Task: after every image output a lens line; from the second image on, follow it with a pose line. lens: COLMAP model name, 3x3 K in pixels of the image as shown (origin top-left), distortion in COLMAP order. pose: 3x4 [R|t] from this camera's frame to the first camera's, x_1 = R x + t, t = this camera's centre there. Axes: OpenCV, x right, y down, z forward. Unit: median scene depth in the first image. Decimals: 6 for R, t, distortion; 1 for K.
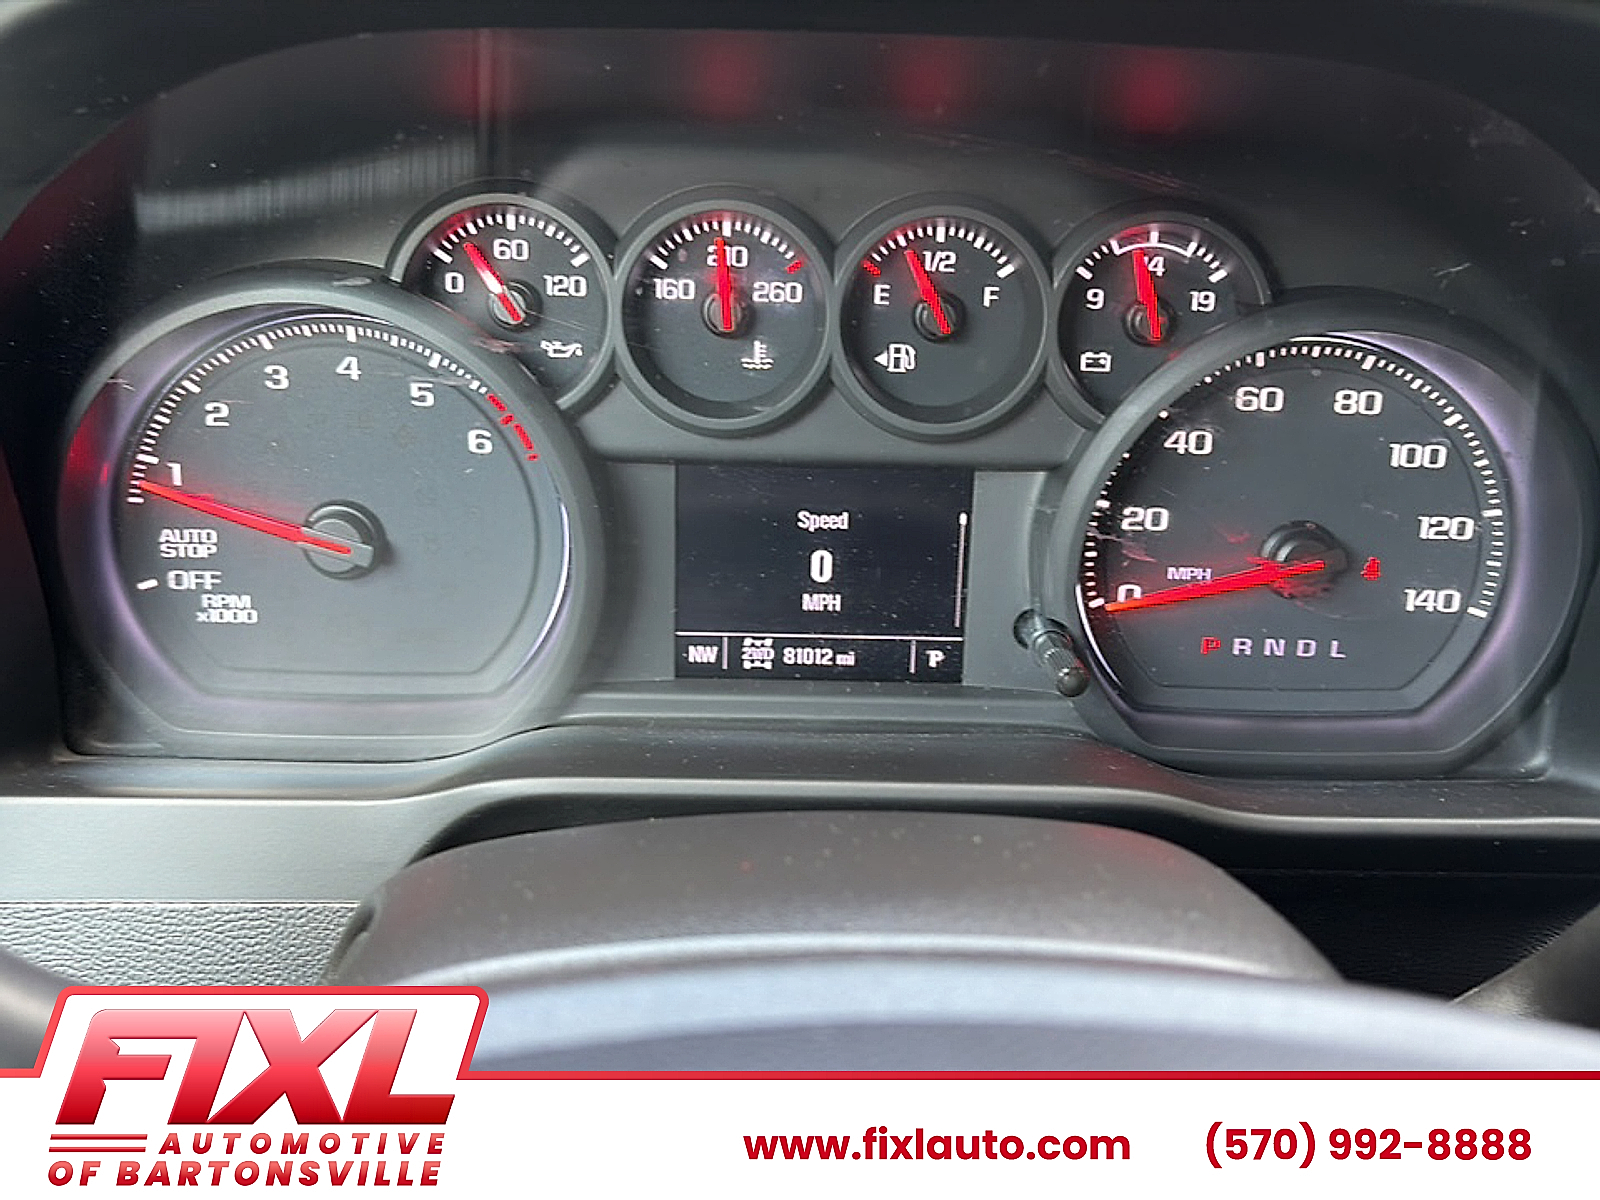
lens RADIAL K [[1494.9, 0, 800.0], [0, 1494.9, 600.0], [0, 0, 1]] dist [-0.004389, -0.009115]
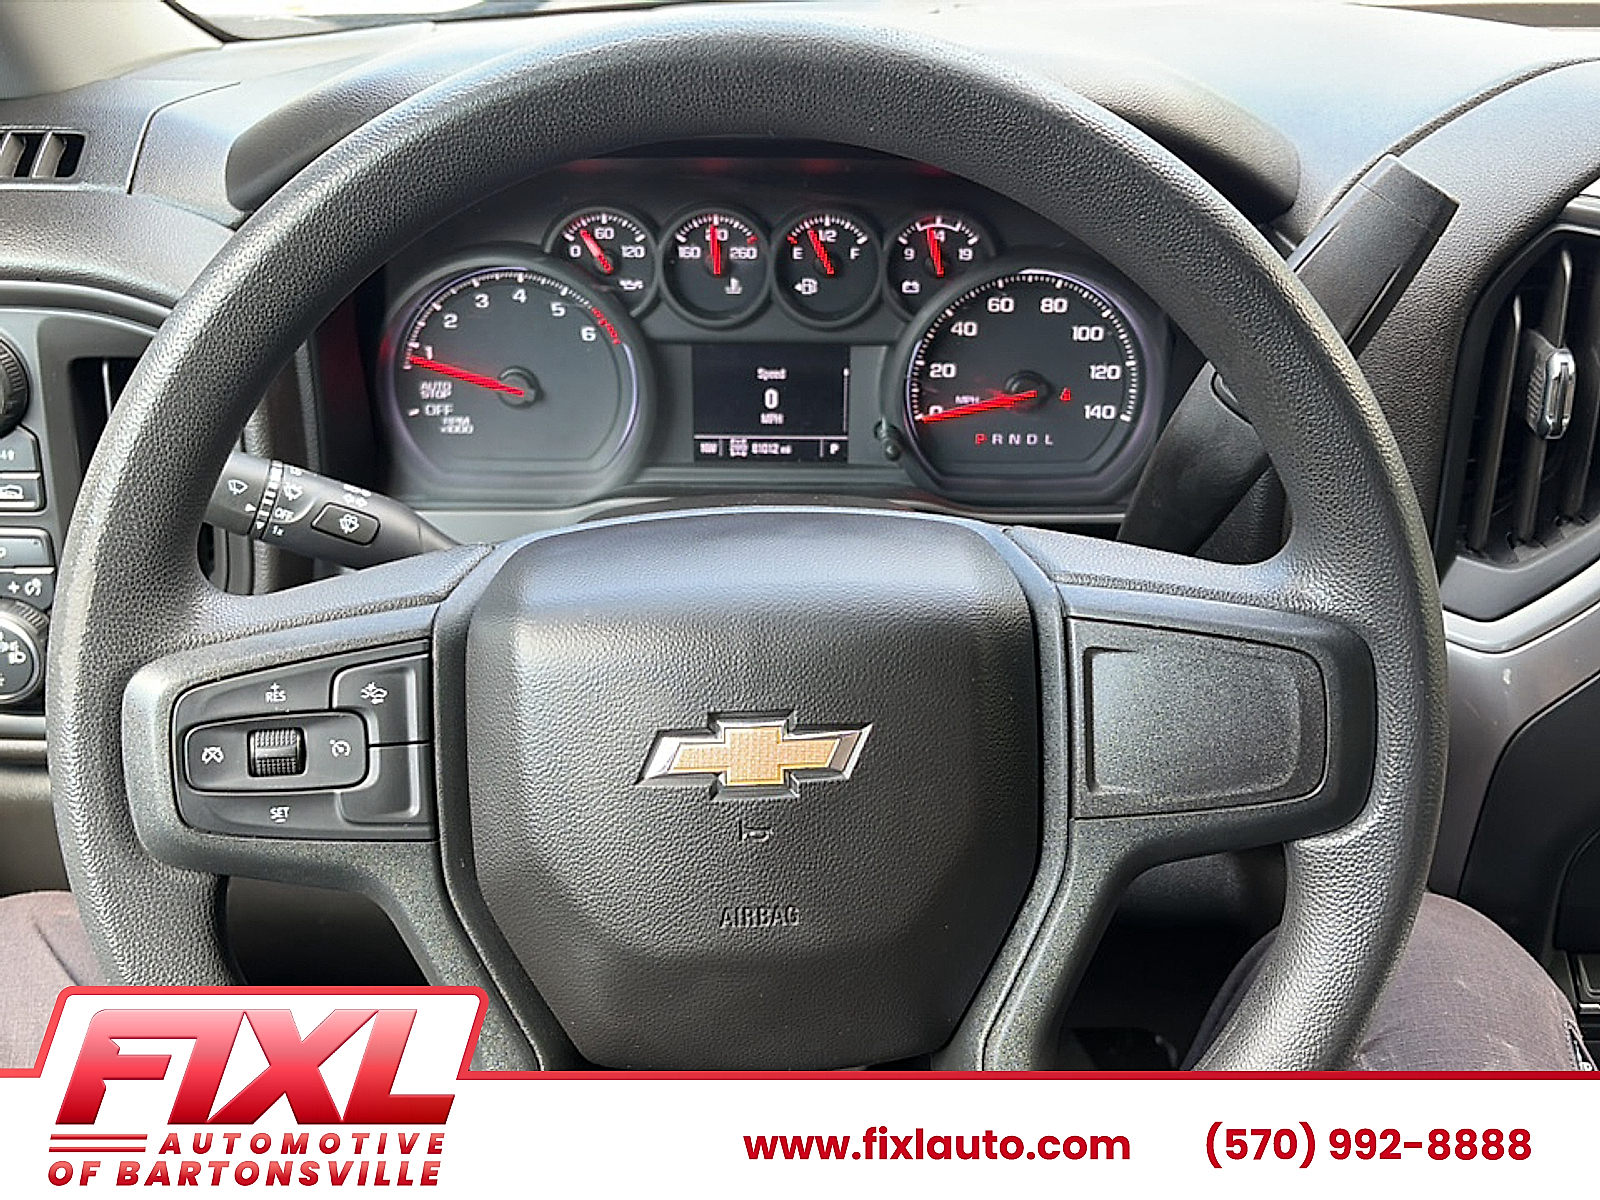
lens RADIAL K [[1545.0, 0, 800.0], [0, 1545.0, 600.0], [0, 0, 1]] dist [0.090295, -0.265820]
pose [[0.999769, -0.012298, -0.017613, 0.084613], [0.013609, 0.996988, 0.076354, 0.084037], [0.016620, -0.076576, 0.996925, -0.984090]]
